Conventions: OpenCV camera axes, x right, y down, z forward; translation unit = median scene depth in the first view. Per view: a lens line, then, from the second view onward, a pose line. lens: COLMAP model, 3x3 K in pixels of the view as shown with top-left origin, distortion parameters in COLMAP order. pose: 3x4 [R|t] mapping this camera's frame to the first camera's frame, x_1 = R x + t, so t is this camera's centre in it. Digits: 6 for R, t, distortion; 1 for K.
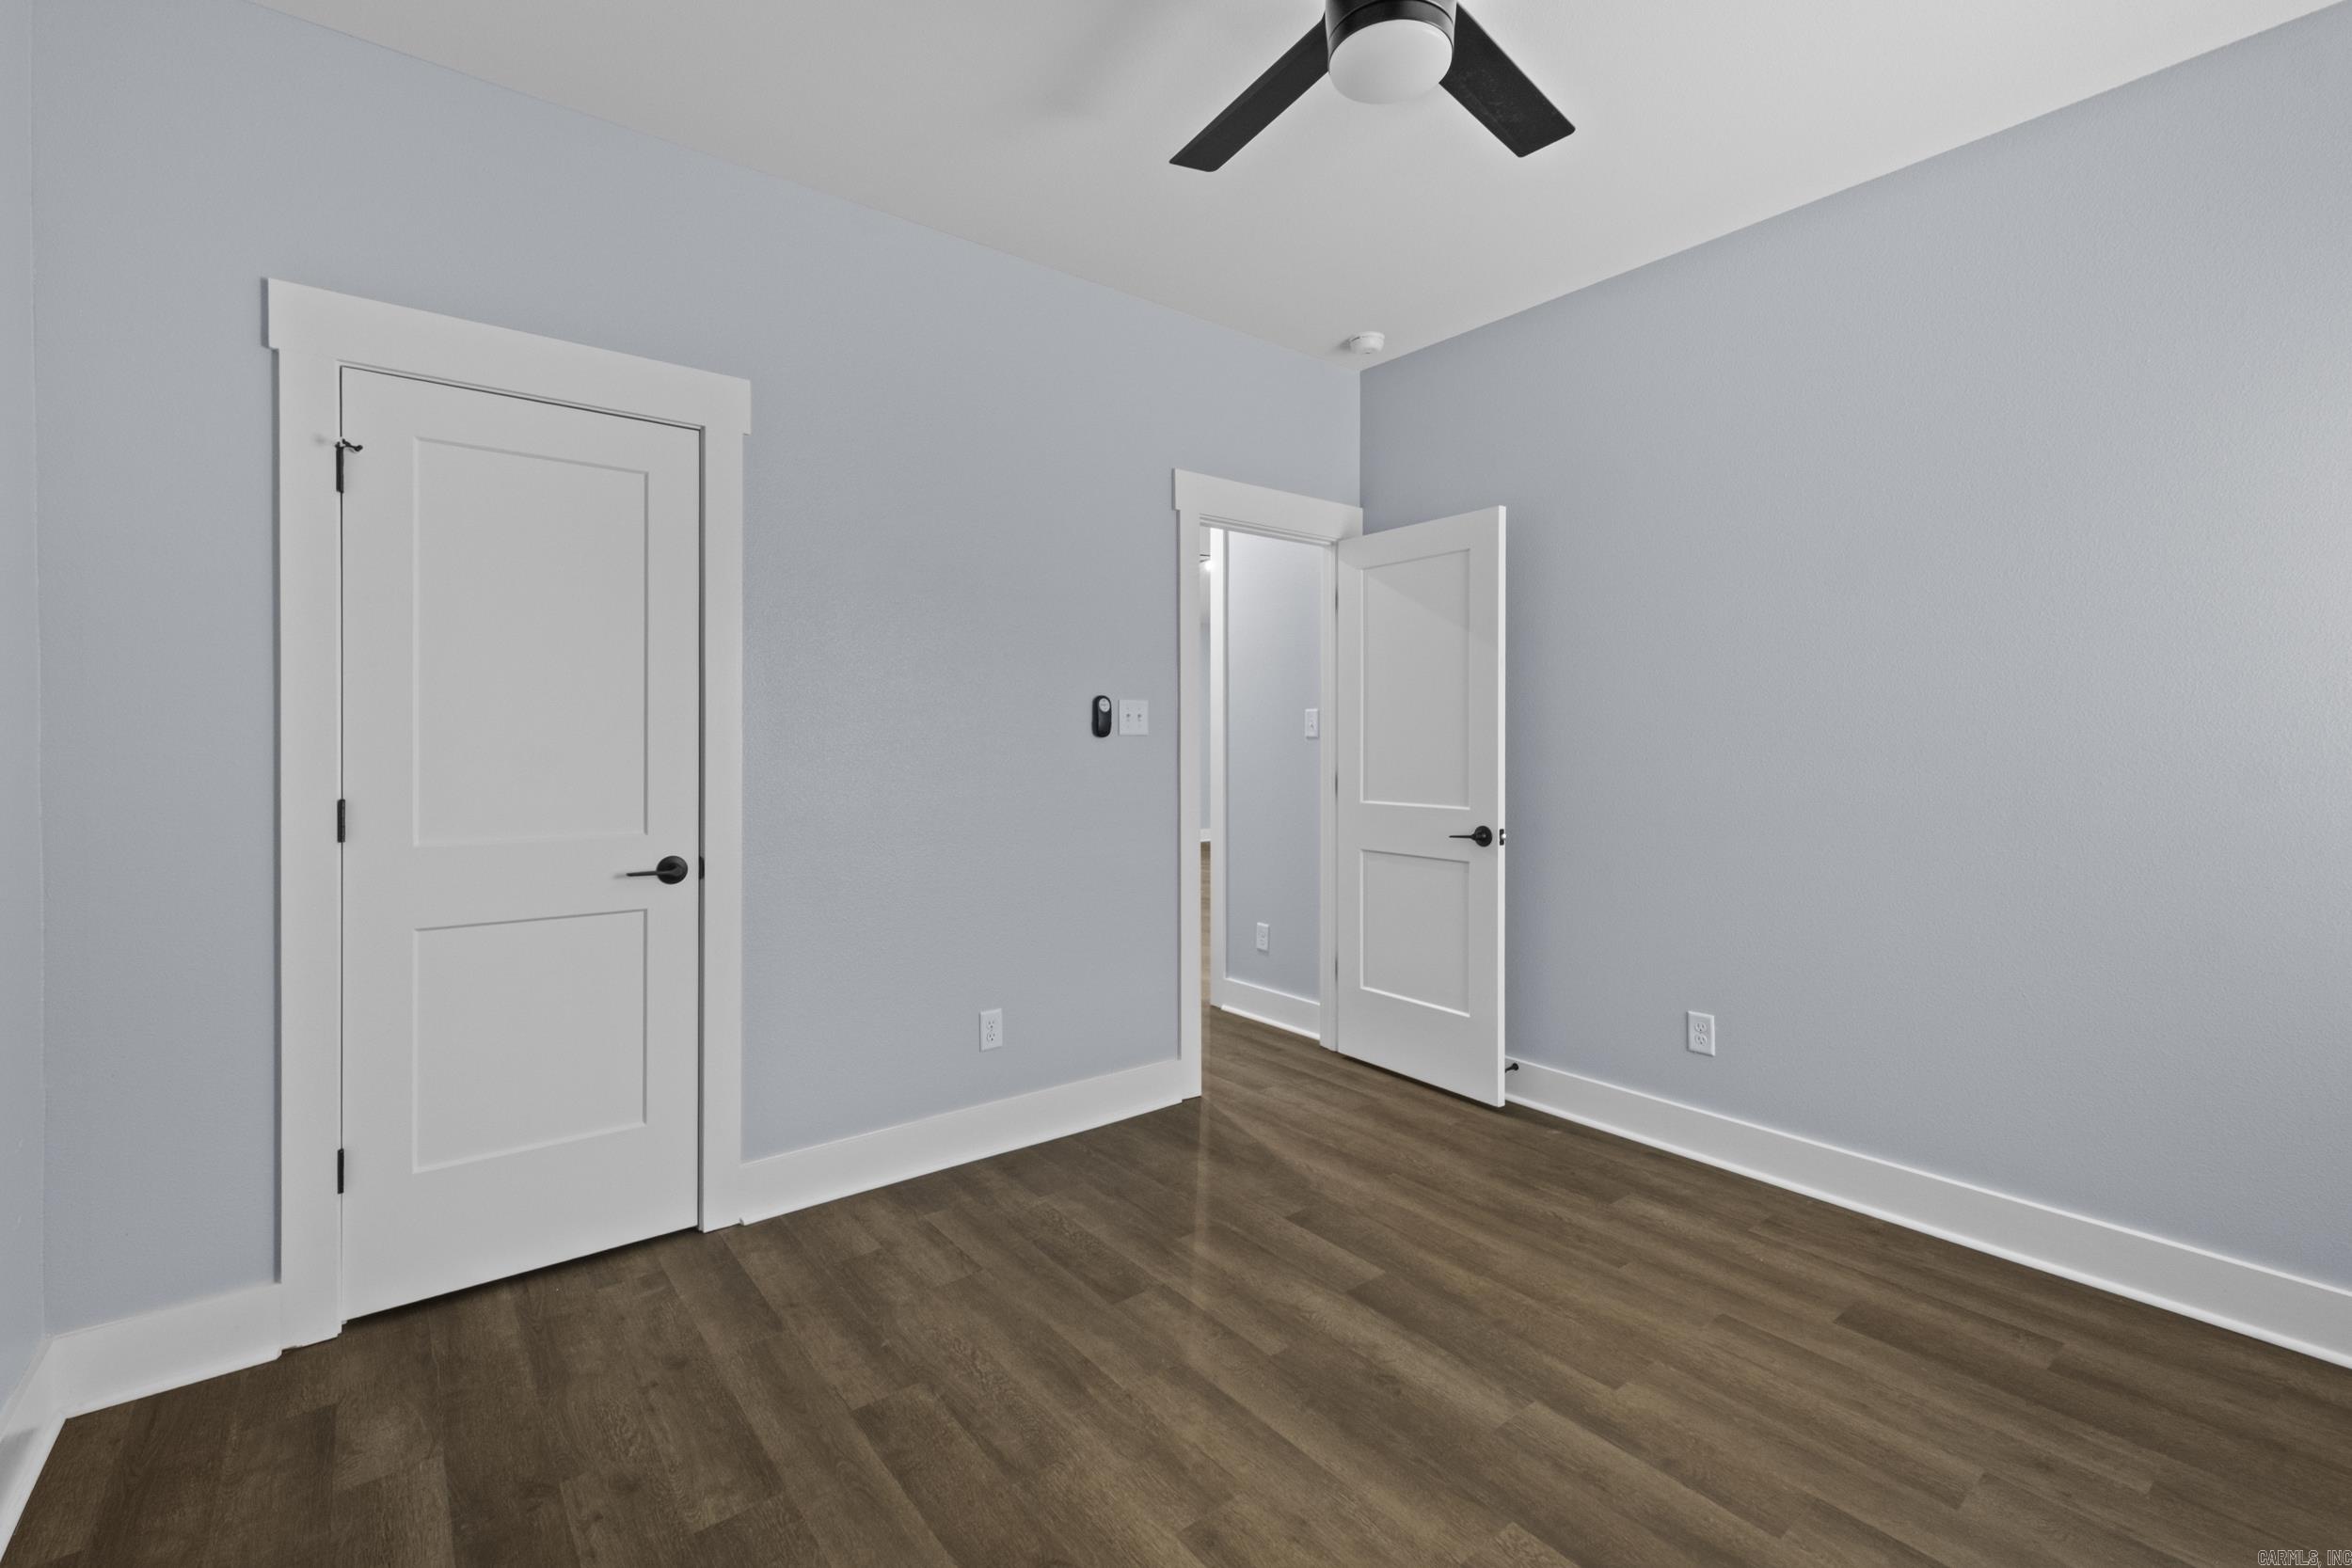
lens RADIAL K [[1020.2, 0, 1179.3], [0, 1020.2, 766.8], [0, 0, 1]] dist [0.003130, 0.000923]
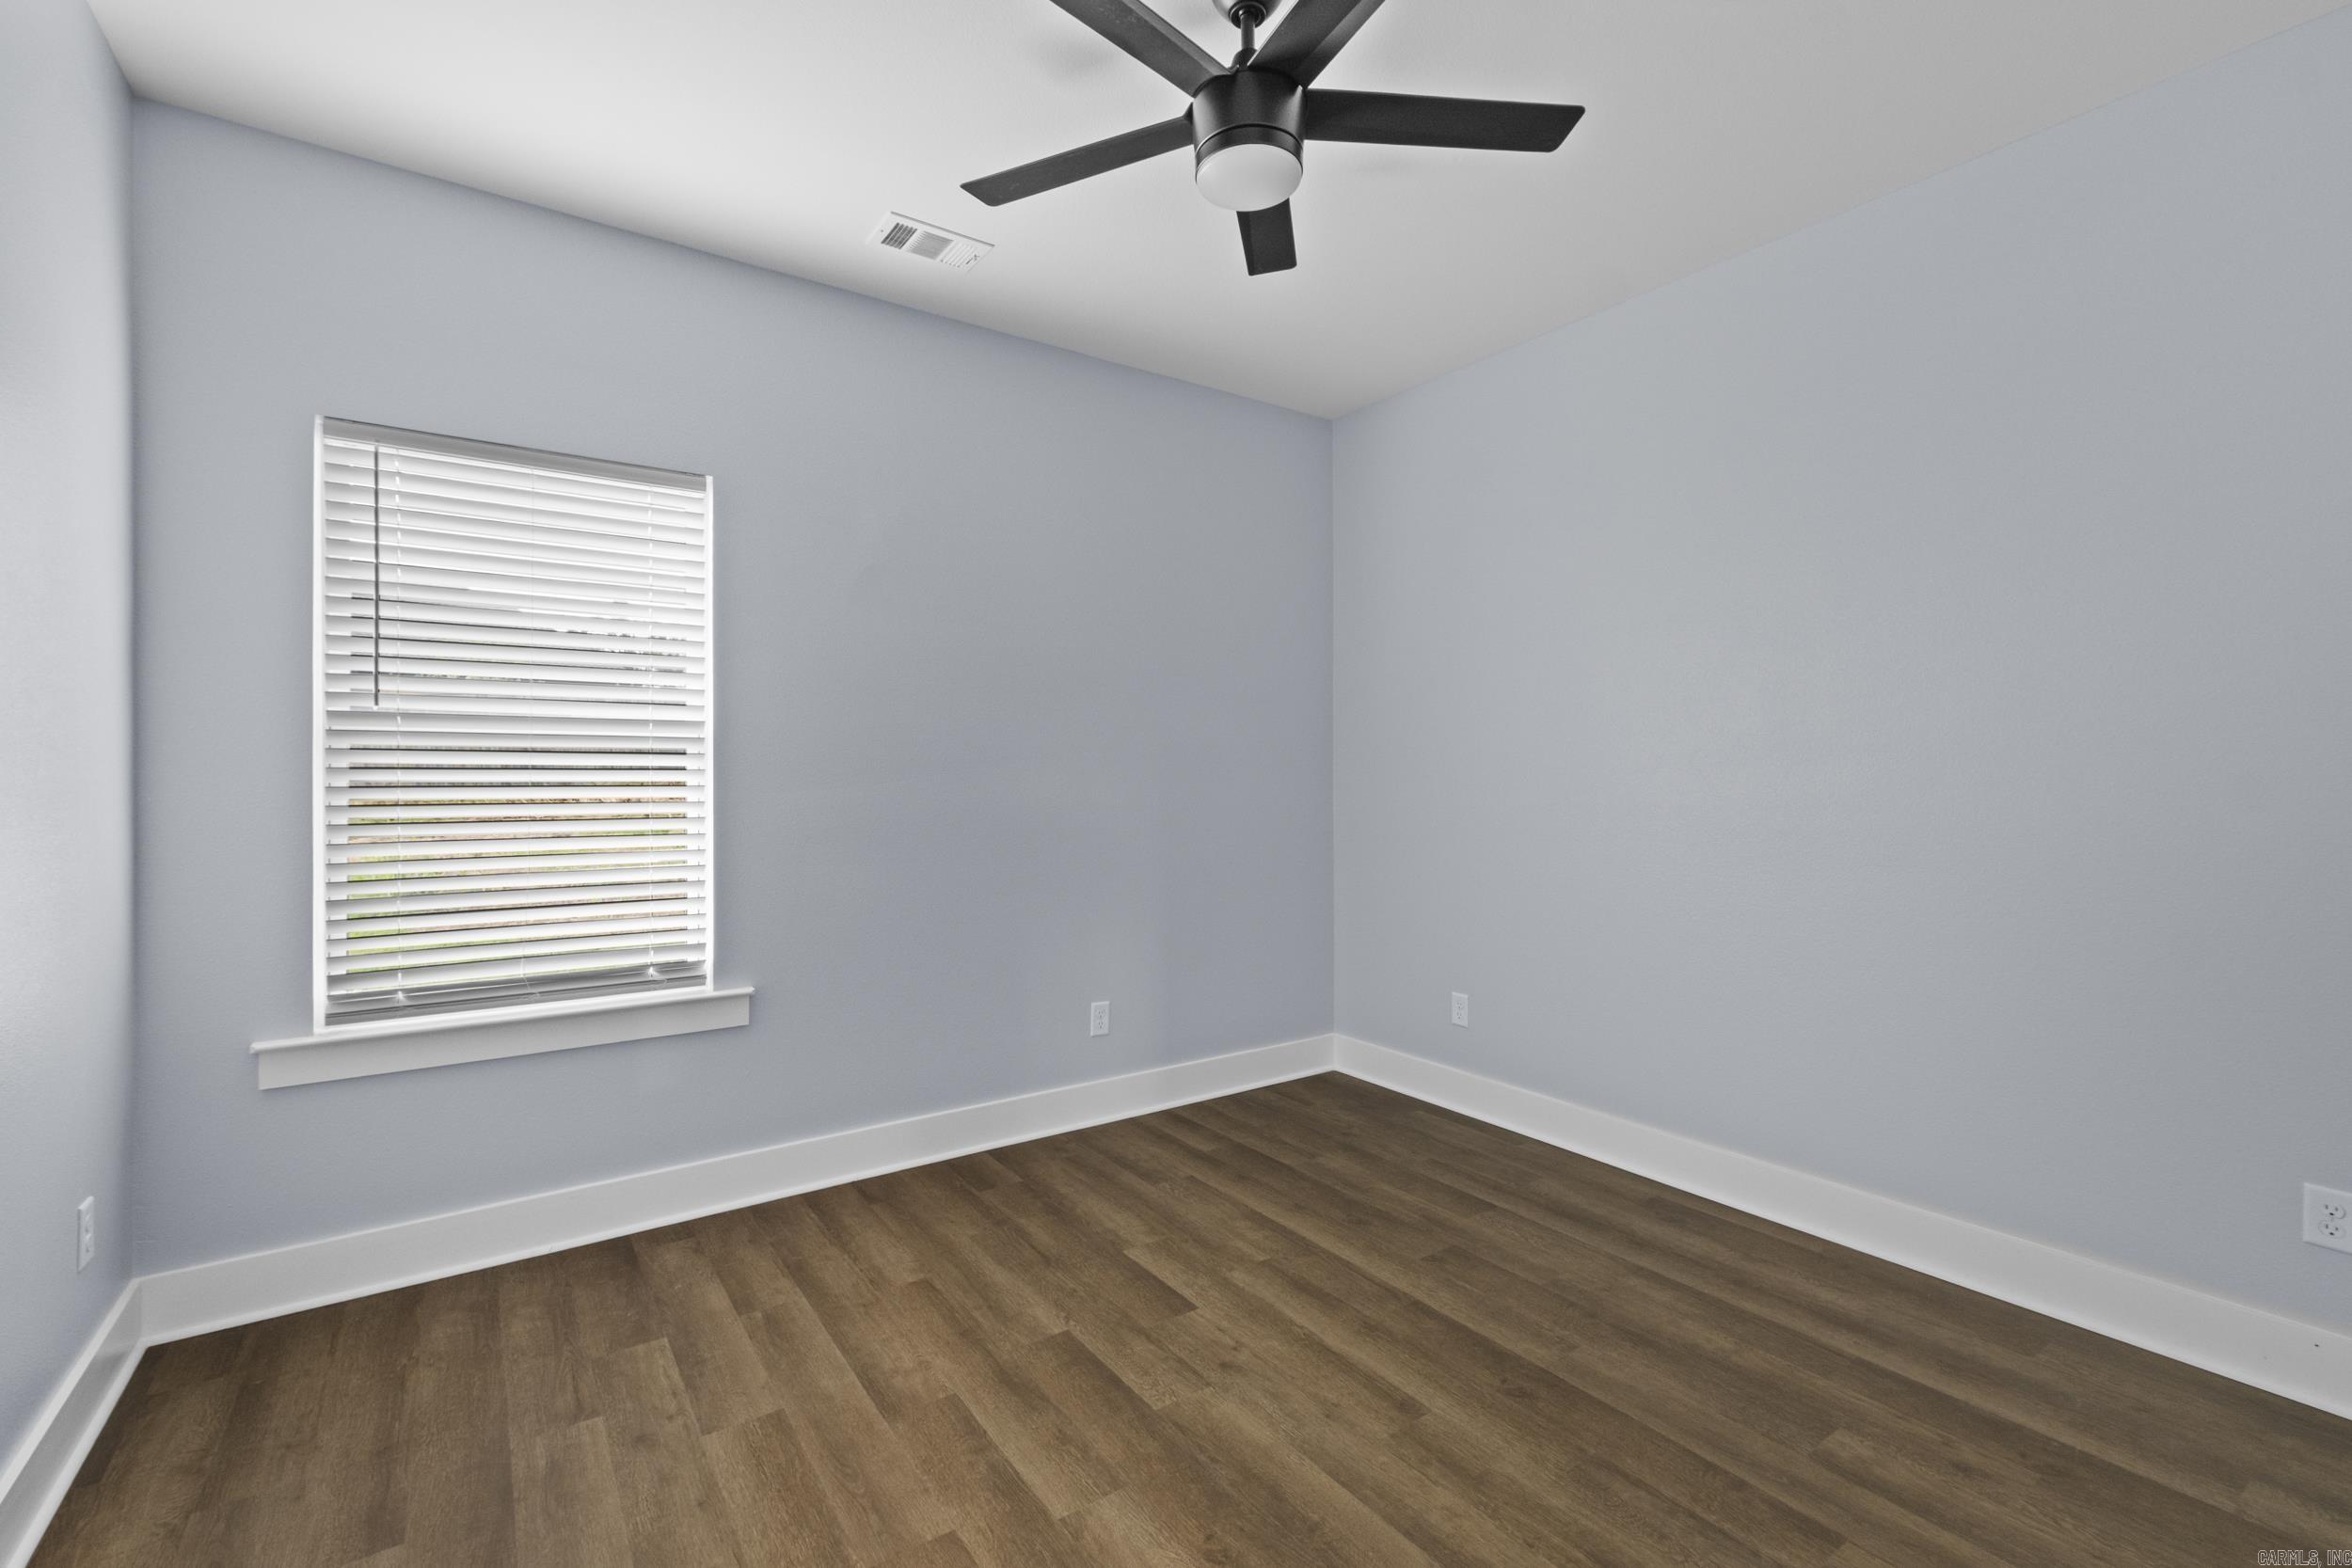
lens RADIAL K [[1020.2, 0, 1185.0], [0, 1020.2, 778.7], [0, 0, 1]] dist [0.003130, 0.000923]
pose [[-0.998702, 0.003699, 0.050805, 0.206047], [0.004937, 0.999693, 0.024261, -0.041012], [-0.050700, 0.024480, -0.998414, 2.002395]]
